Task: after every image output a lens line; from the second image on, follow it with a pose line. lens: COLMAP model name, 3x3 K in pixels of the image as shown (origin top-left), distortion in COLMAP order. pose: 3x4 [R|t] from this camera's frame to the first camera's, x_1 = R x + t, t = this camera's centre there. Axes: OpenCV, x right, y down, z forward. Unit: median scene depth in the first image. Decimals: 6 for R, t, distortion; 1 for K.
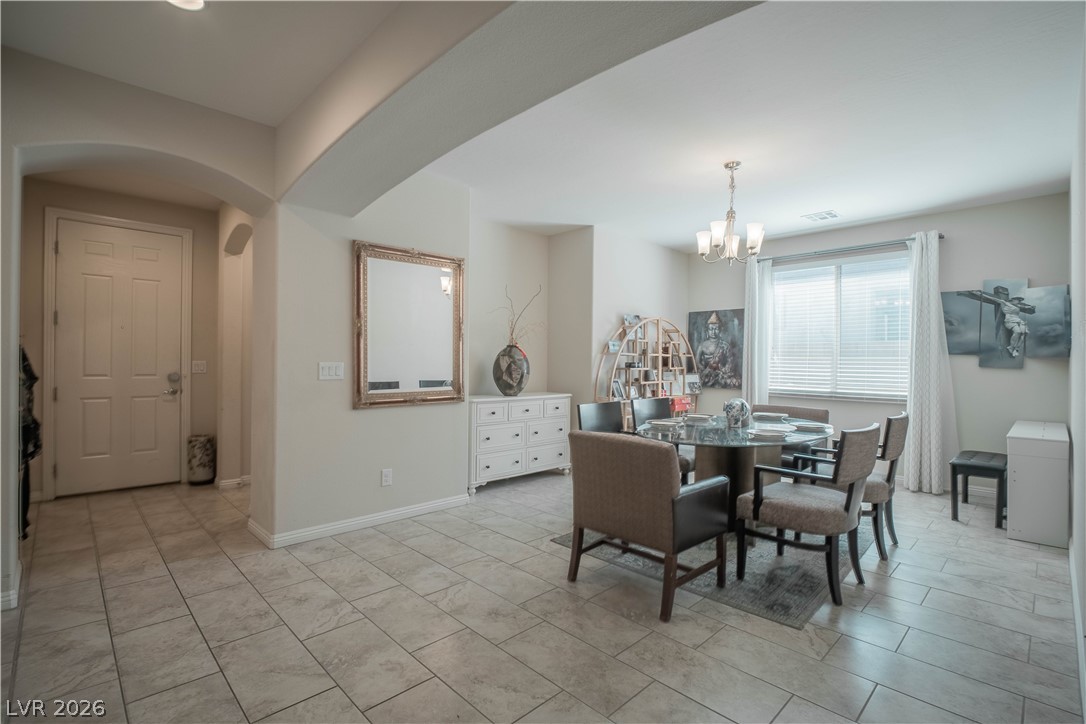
lens RADIAL K [[496.5, 0, 536.6], [0, 496.5, 359.3], [0, 0, 1]] dist [-0.004405, -0.005042]
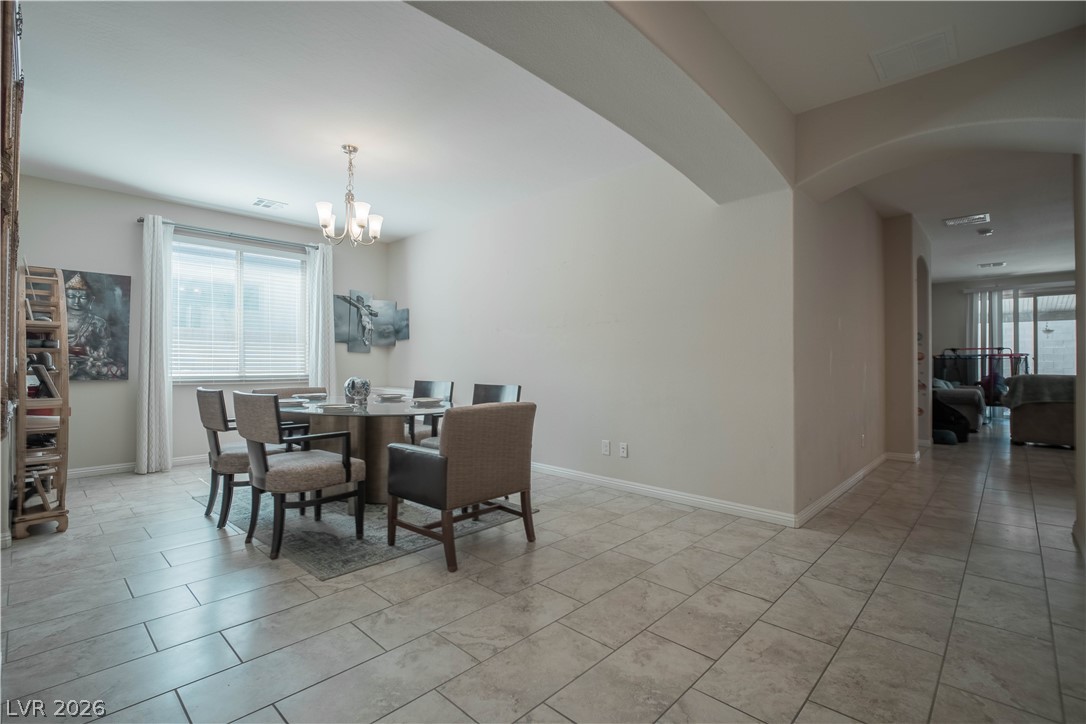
lens RADIAL K [[496.5, 0, 536.6], [0, 496.5, 359.3], [0, 0, 1]] dist [-0.004405, -0.005042]
pose [[-0.037417, -0.001961, 0.999298, -0.517165], [-0.007263, 0.999972, 0.001690, 0.030373], [-0.999273, -0.007195, -0.037430, 0.532663]]
